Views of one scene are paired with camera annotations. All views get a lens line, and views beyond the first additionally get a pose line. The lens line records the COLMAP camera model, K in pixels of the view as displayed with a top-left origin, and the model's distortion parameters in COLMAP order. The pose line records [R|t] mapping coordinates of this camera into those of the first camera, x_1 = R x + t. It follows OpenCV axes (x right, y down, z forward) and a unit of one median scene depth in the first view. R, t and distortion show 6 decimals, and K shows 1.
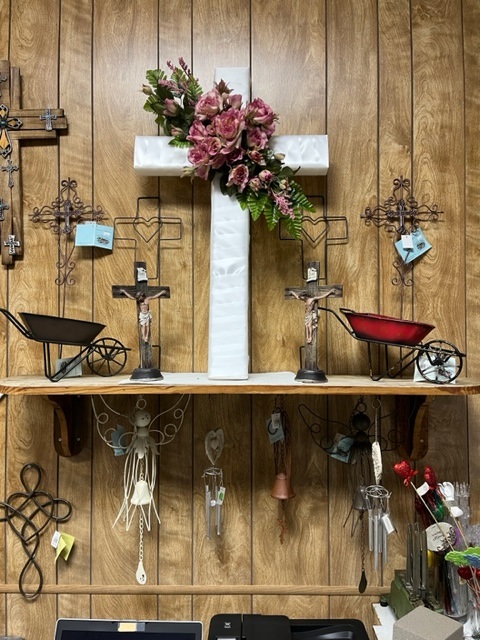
lens RADIAL K [[478.8, 0, 243.8], [0, 478.8, 320.9], [0, 0, 1]] dist [0.070820, -0.092218]
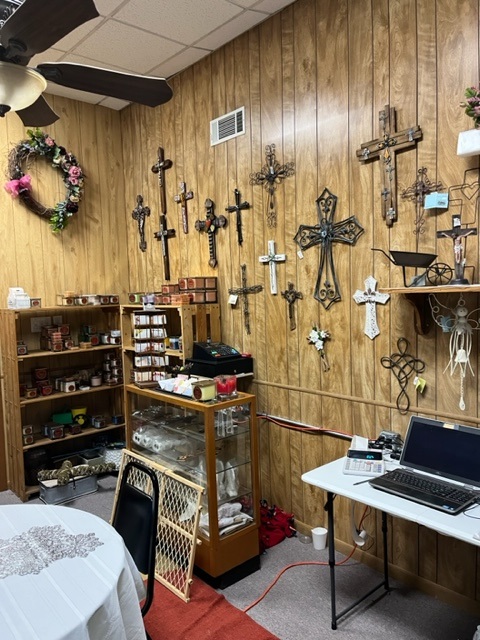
lens RADIAL K [[479.9, 0, 241.4], [0, 479.9, 324.4], [0, 0, 1]] dist [0.063874, -0.066111]
pose [[0.666573, 0.039093, -0.744414, 0.480794], [0.040837, 0.995209, 0.088831, 0.065010], [0.744320, -0.089612, 0.661783, -0.601656]]
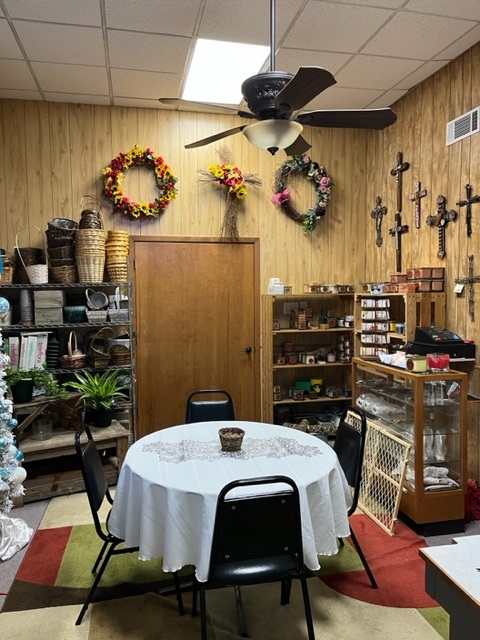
lens RADIAL K [[479.9, 0, 241.4], [0, 479.9, 324.4], [0, 0, 1]] dist [0.063874, -0.066111]
pose [[0.225809, 0.064674, -0.972022, 0.929656], [0.026253, 0.997027, 0.072437, 0.128198], [0.973818, -0.041875, 0.223440, -0.741743]]
